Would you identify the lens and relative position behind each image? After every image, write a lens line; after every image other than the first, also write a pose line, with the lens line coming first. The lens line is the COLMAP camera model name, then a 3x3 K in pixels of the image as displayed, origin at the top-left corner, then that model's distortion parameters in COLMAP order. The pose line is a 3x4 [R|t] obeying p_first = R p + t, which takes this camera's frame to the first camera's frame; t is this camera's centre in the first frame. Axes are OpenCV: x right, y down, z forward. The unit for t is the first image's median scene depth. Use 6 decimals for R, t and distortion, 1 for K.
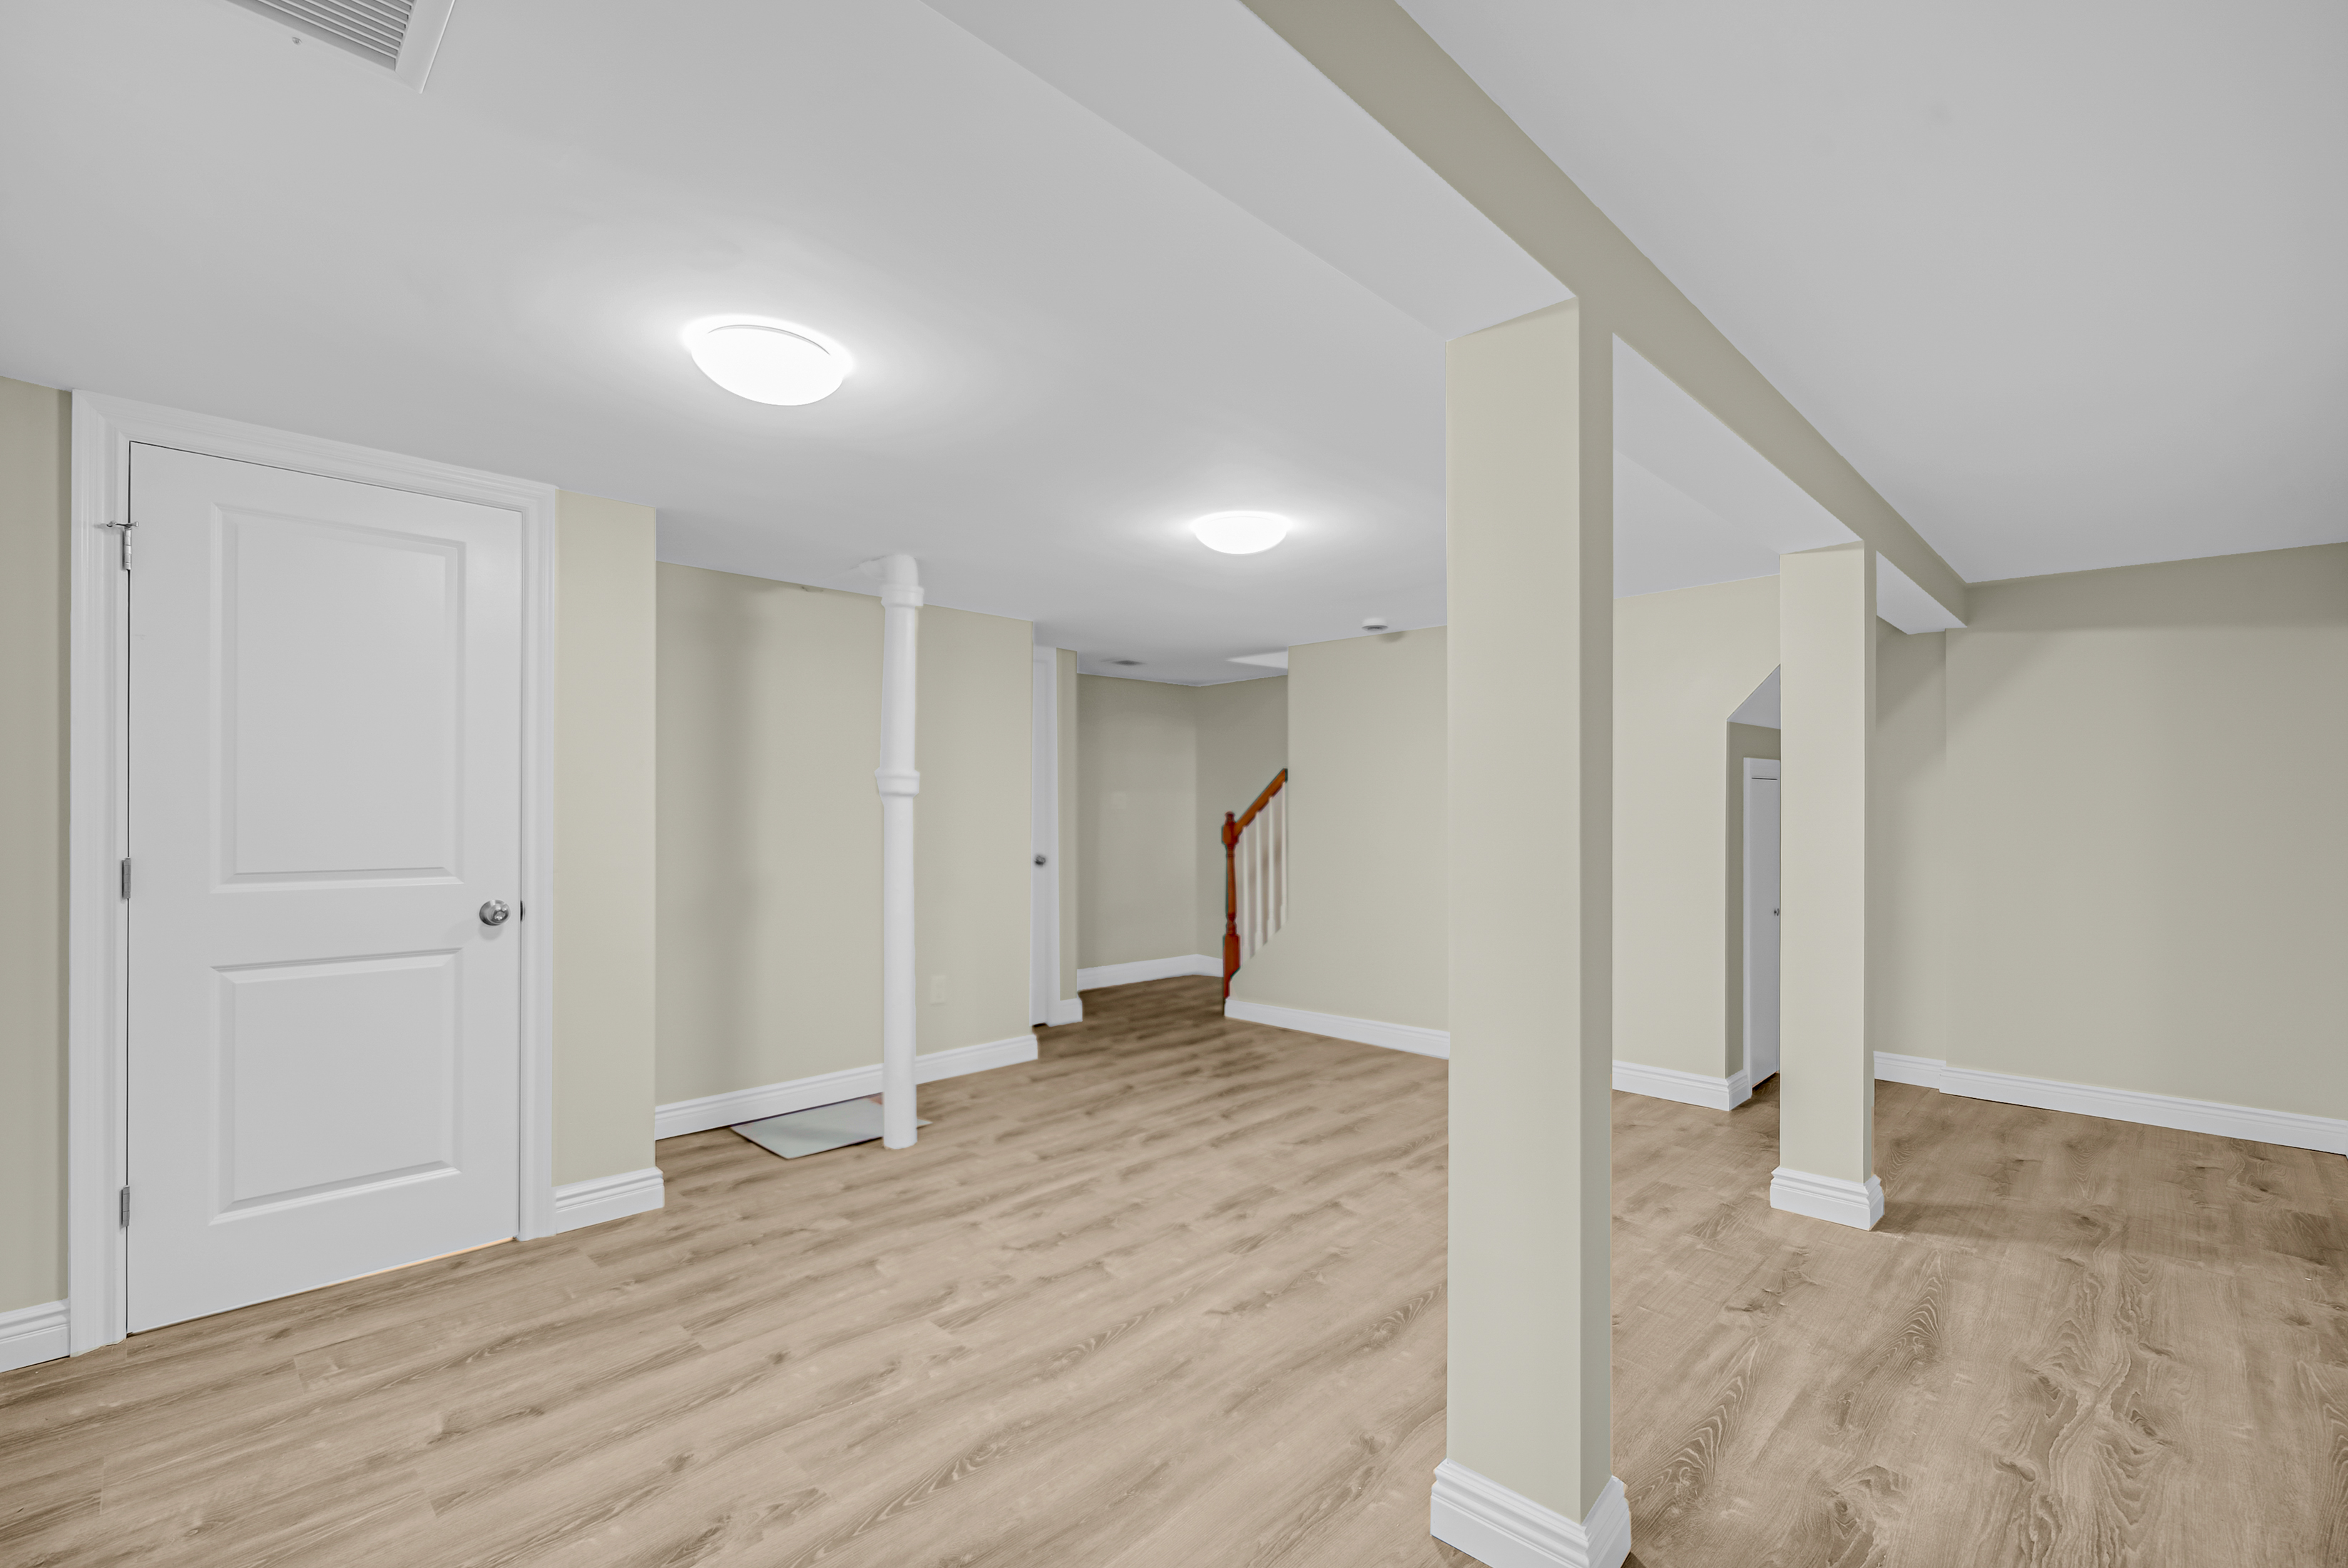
lens RADIAL K [[1082.0, 0, 1177.0], [0, 1082.0, 796.5], [0, 0, 1]] dist [-0.000836, -0.000100]
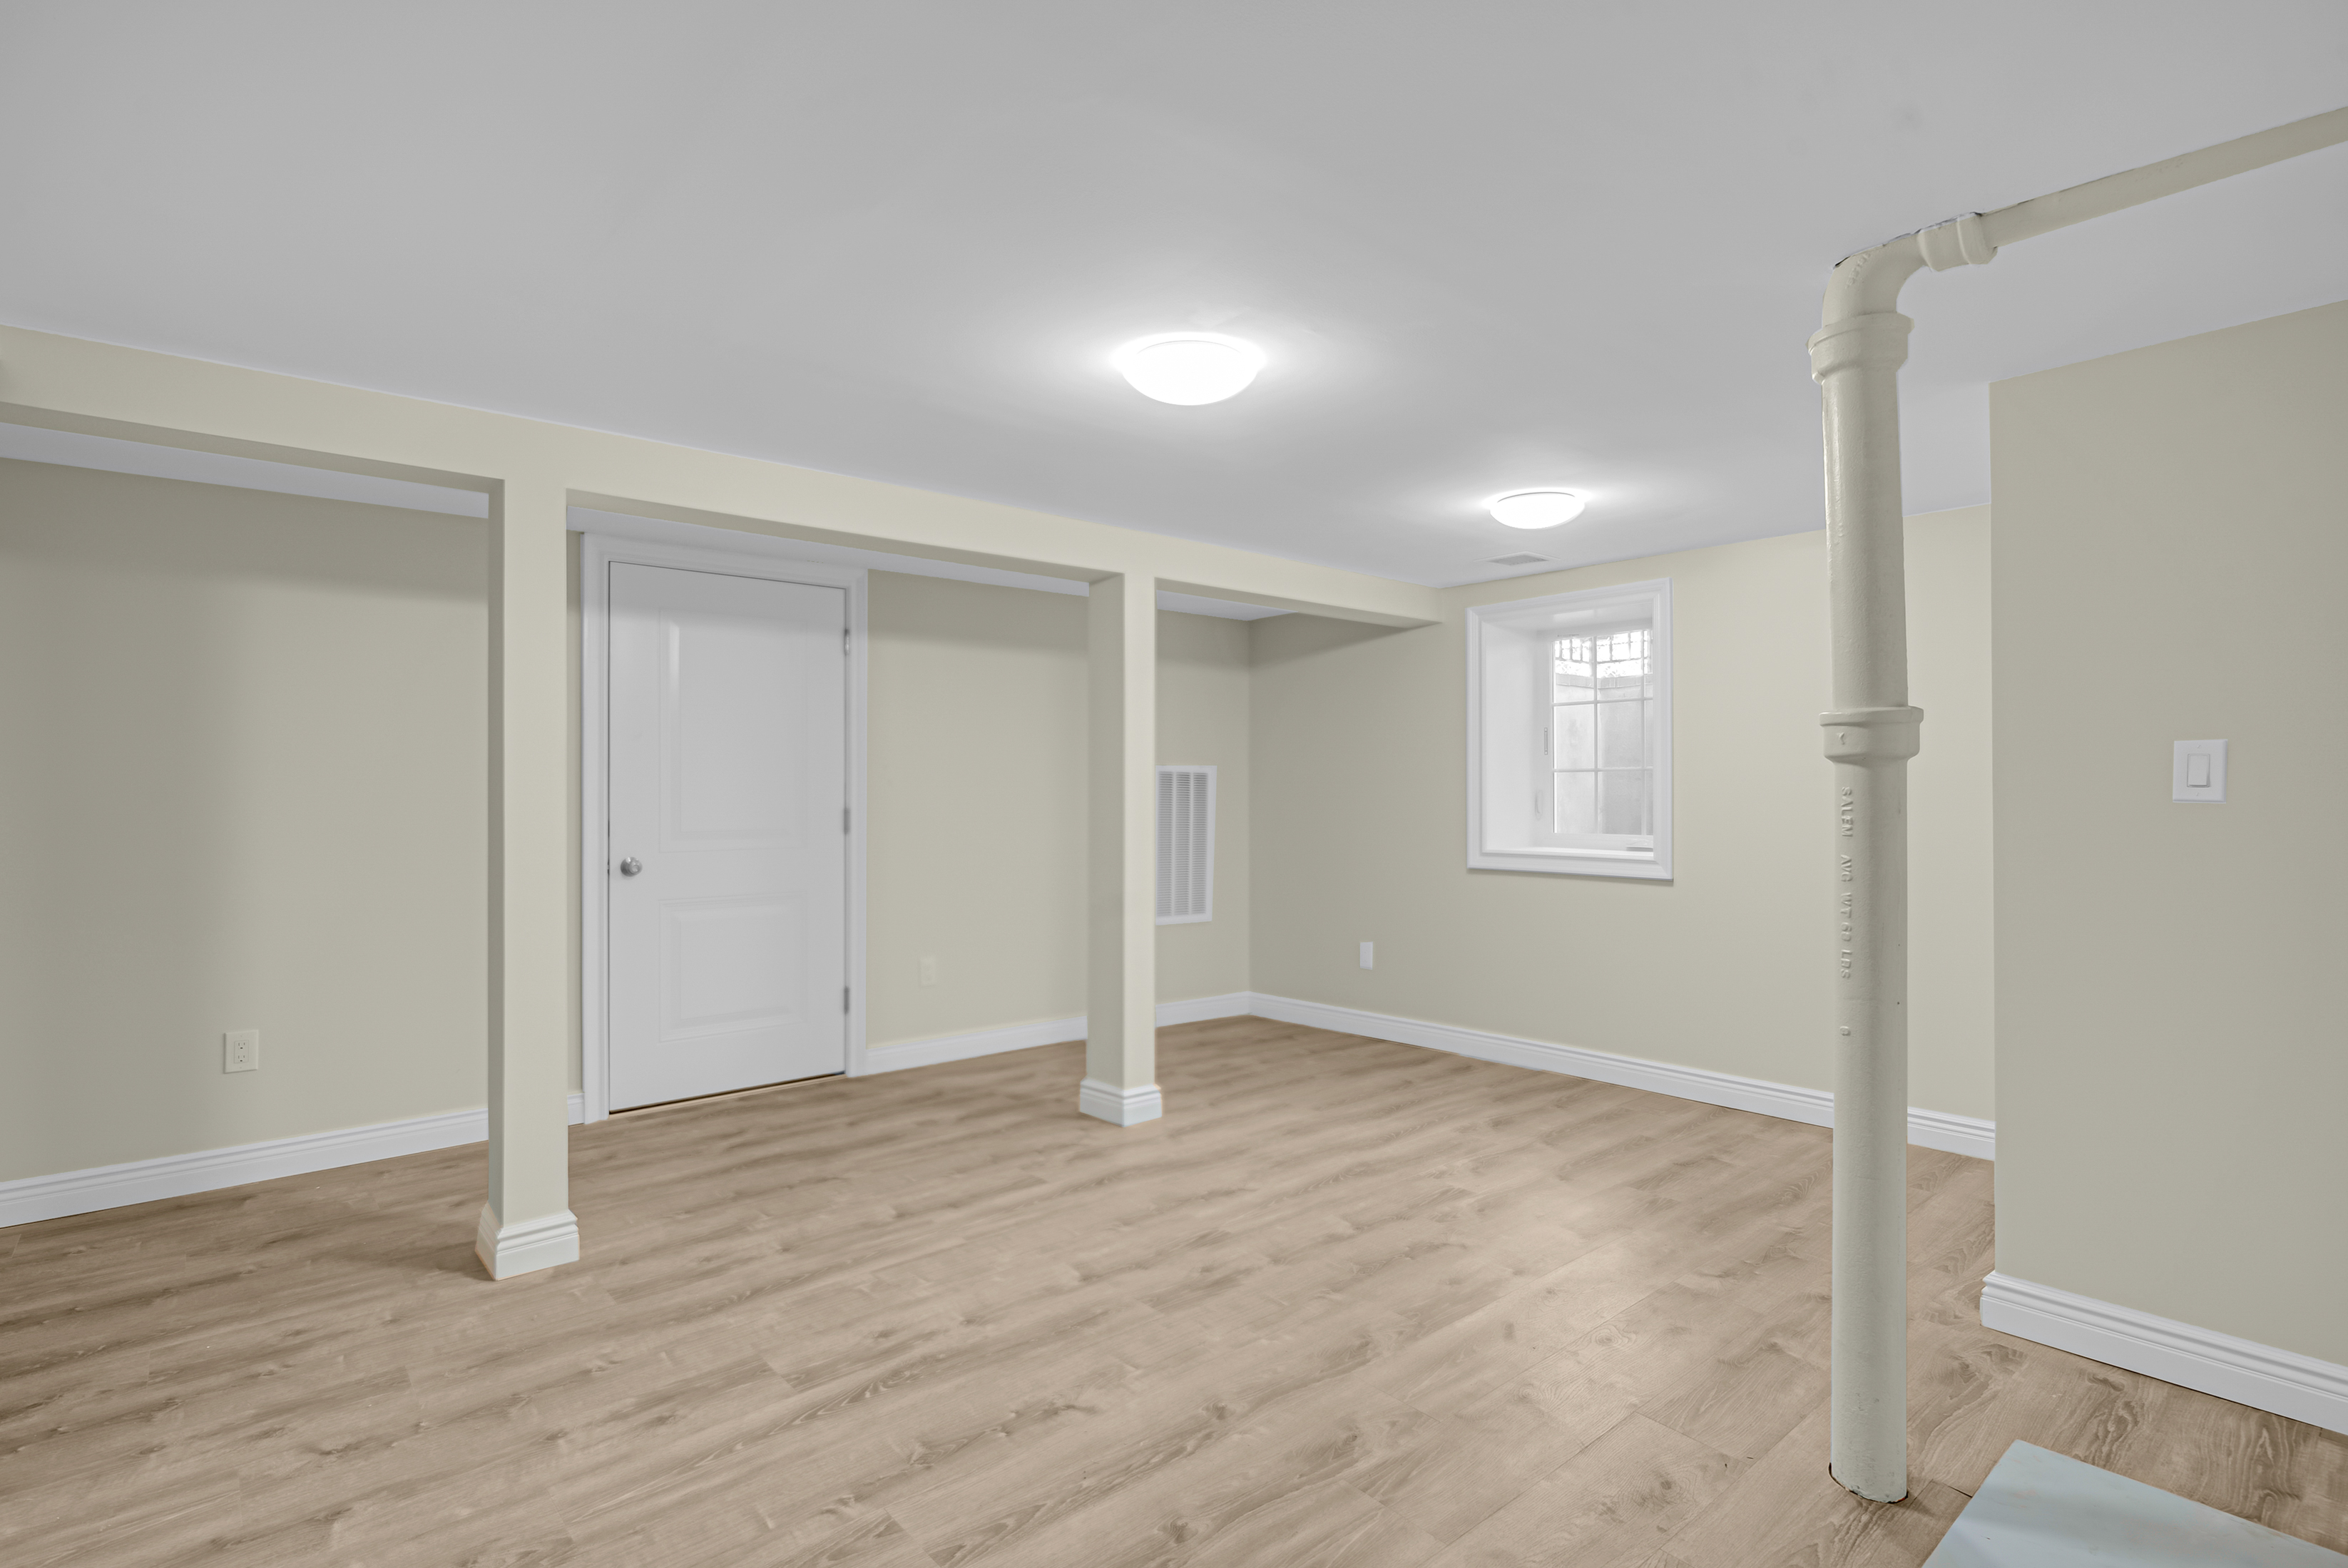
lens RADIAL K [[1082.0, 0, 1170.2], [0, 1082.0, 788.3], [0, 0, 1]] dist [-0.000836, -0.000100]
pose [[-0.996118, 0.000469, 0.088028, 0.014796], [-0.000821, 0.999893, -0.014622, 0.025423], [-0.088025, -0.014637, -0.996011, 1.984351]]
